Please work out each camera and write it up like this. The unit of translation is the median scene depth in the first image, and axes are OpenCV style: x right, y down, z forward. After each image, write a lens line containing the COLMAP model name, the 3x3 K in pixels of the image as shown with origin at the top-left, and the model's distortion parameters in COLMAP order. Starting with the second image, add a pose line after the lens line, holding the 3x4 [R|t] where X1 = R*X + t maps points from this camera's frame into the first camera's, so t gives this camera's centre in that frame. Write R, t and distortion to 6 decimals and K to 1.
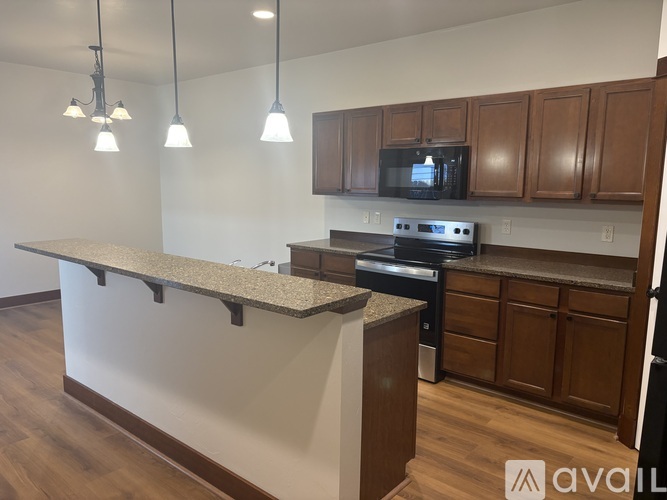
lens RADIAL K [[505.0, 0, 333.5], [0, 505.0, 250.0], [0, 0, 1]] dist [0.005150, -0.010019]
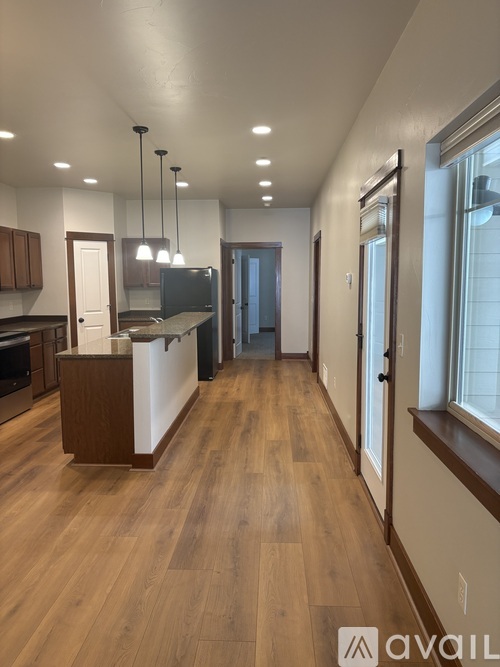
lens RADIAL K [[505.0, 0, 250.0], [0, 505.0, 333.5], [0, 0, 1]] dist [0.005150, -0.010019]
pose [[-0.612304, -0.089707, 0.785516, -1.852836], [0.105821, 0.975304, 0.193868, -0.256078], [-0.783508, 0.201830, -0.587690, 1.743397]]
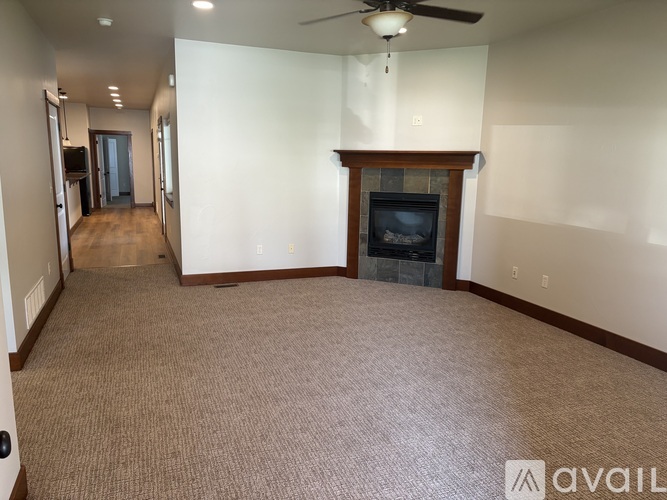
lens RADIAL K [[505.0, 0, 333.5], [0, 505.0, 250.0], [0, 0, 1]] dist [0.005150, -0.010019]
pose [[-0.878641, -0.105614, 0.465656, -3.580277], [0.042426, 0.954105, 0.296451, -0.450677], [-0.475594, 0.280230, -0.833835, 3.099840]]
